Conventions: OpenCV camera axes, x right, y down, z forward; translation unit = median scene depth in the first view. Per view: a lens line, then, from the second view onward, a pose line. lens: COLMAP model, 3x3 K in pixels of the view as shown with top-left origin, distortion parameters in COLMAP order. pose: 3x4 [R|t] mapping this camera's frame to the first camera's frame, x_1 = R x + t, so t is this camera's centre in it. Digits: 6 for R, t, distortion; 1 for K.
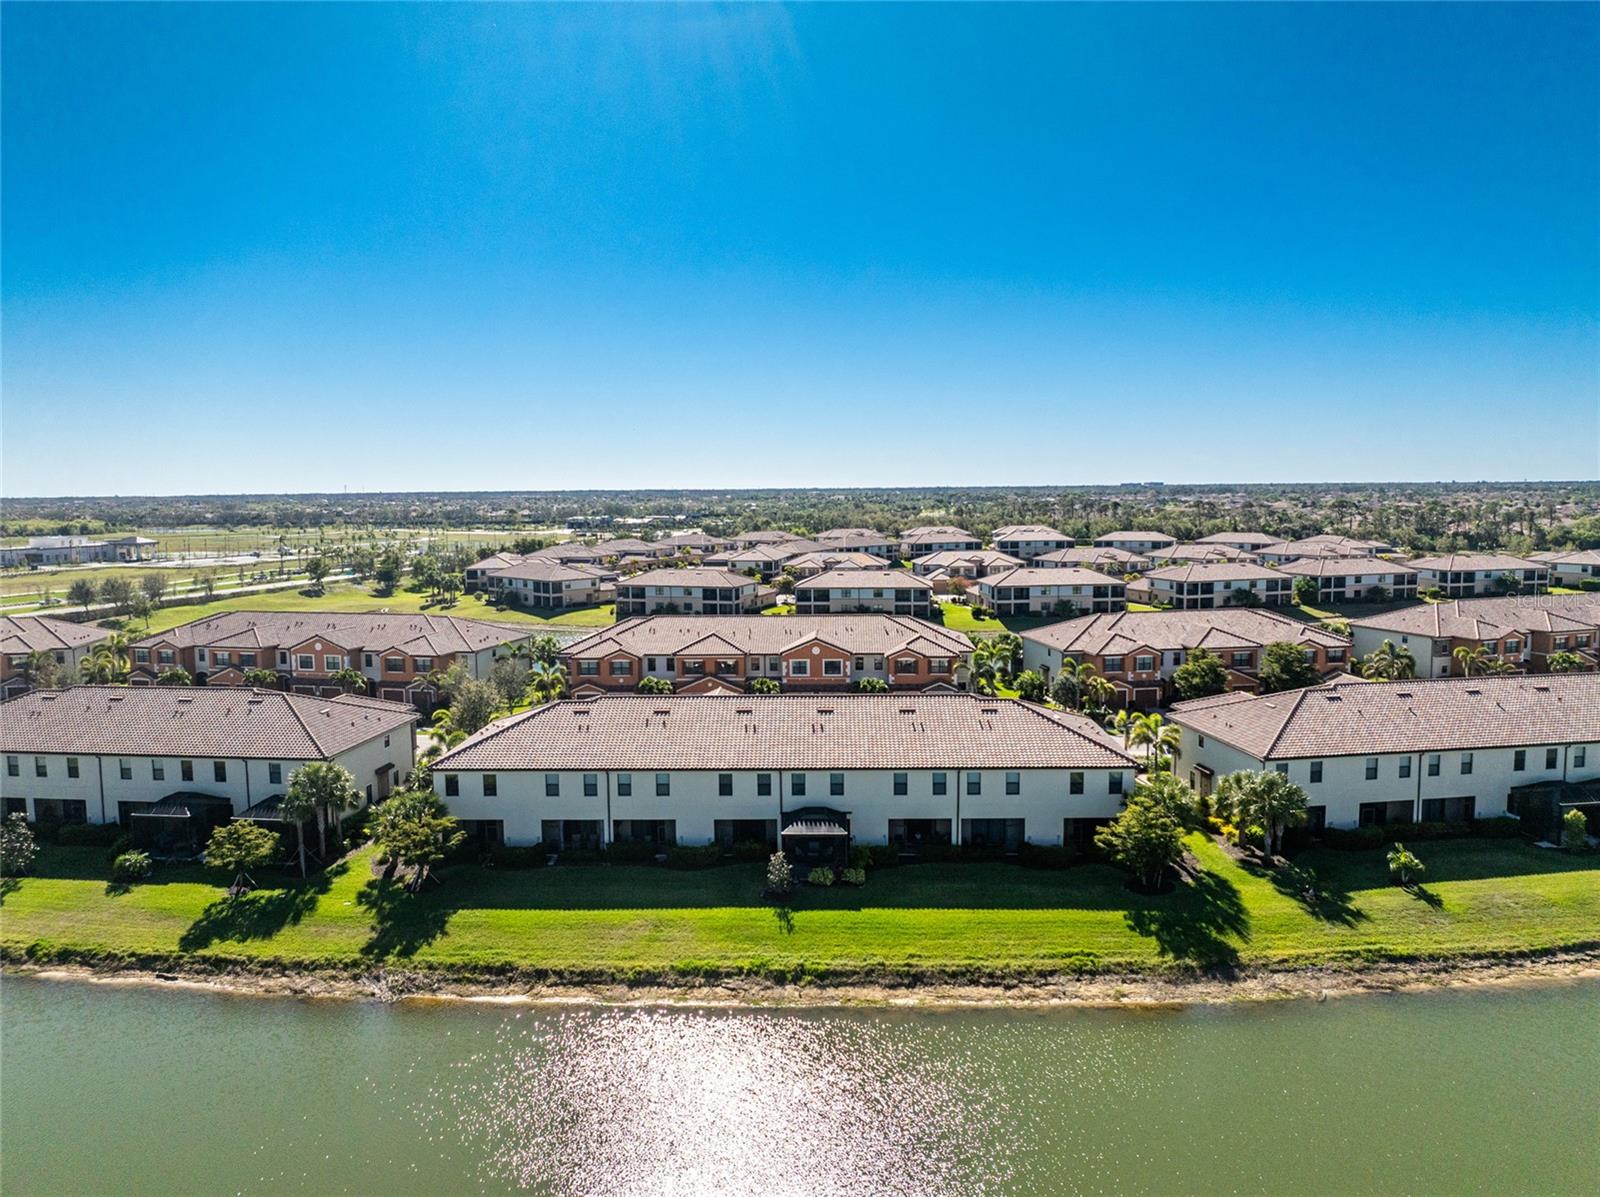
lens RADIAL K [[1143.3, 0, 800.0], [0, 1143.3, 598.5], [0, 0, 1]] dist [-0.036654, -0.006067]
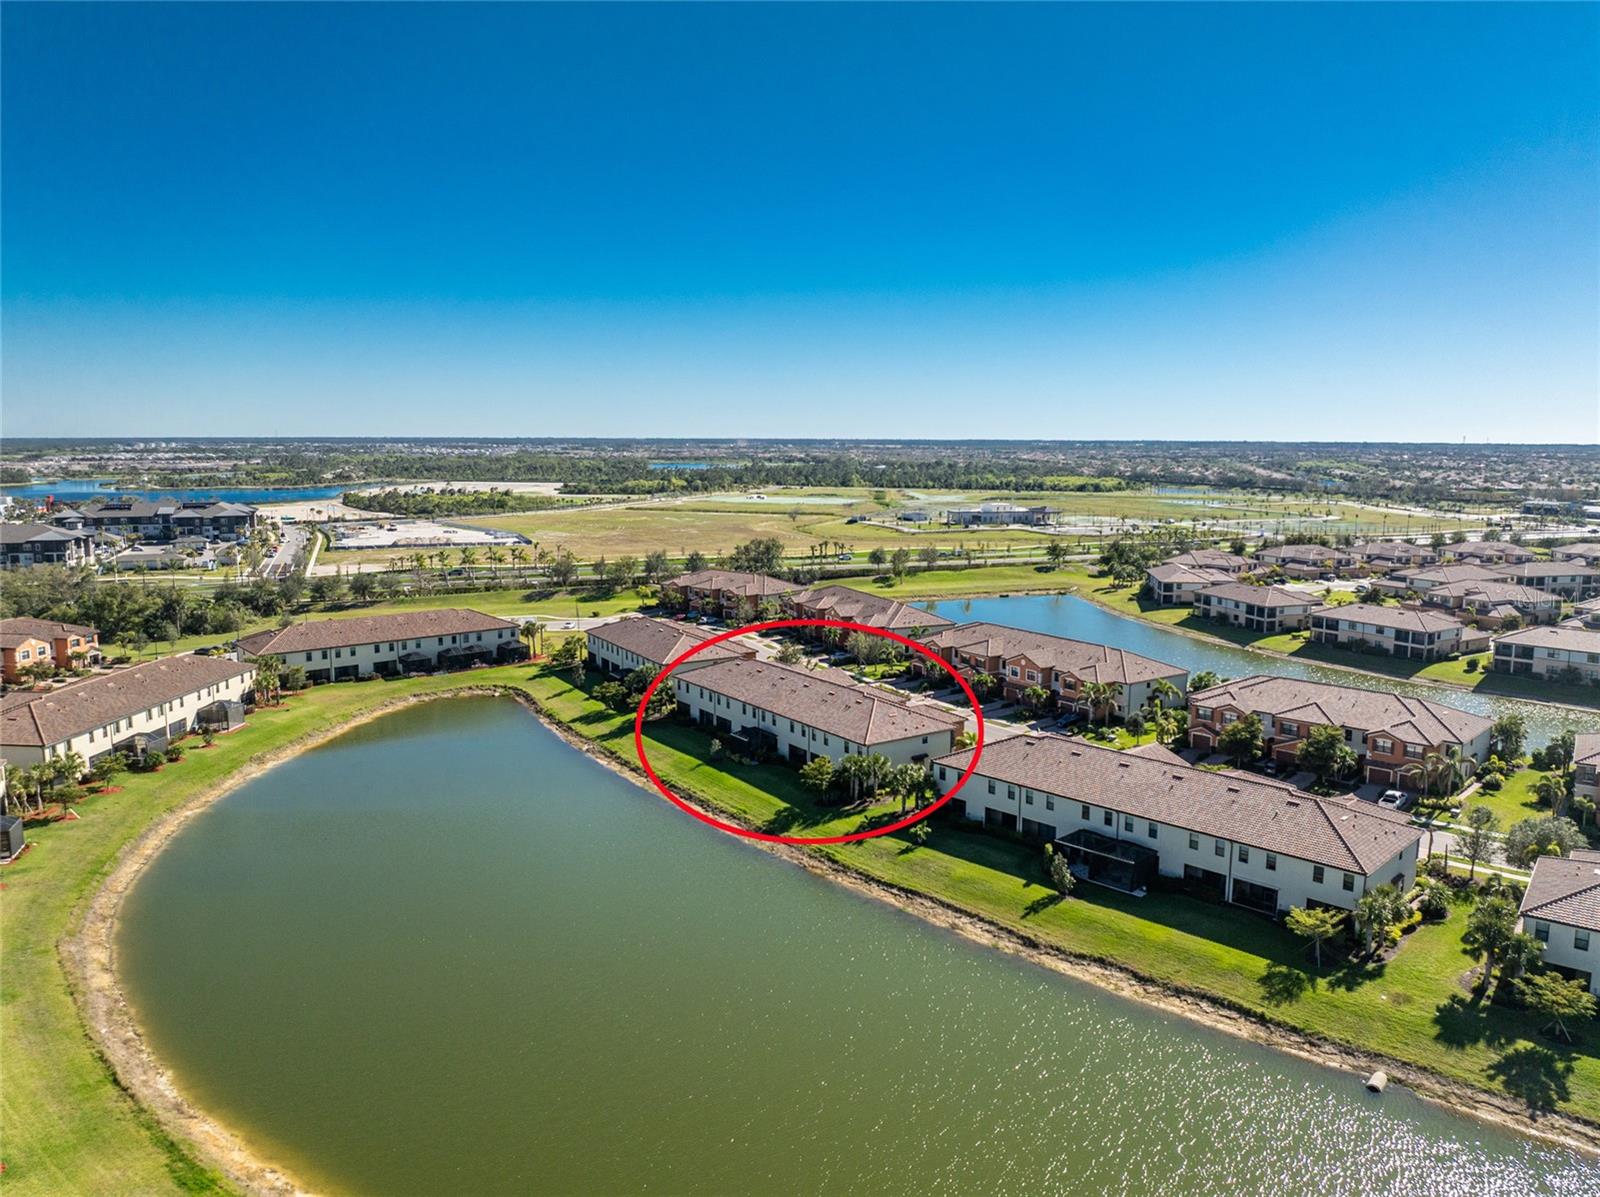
lens RADIAL K [[1143.3, 0, 800.0], [0, 1143.3, 598.5], [0, 0, 1]] dist [-0.036654, -0.006067]
pose [[0.596598, 0.127880, -0.792286, 1.636648], [-0.090860, 0.991639, 0.091638, -0.237805], [0.797380, 0.017316, 0.603229, -0.169759]]
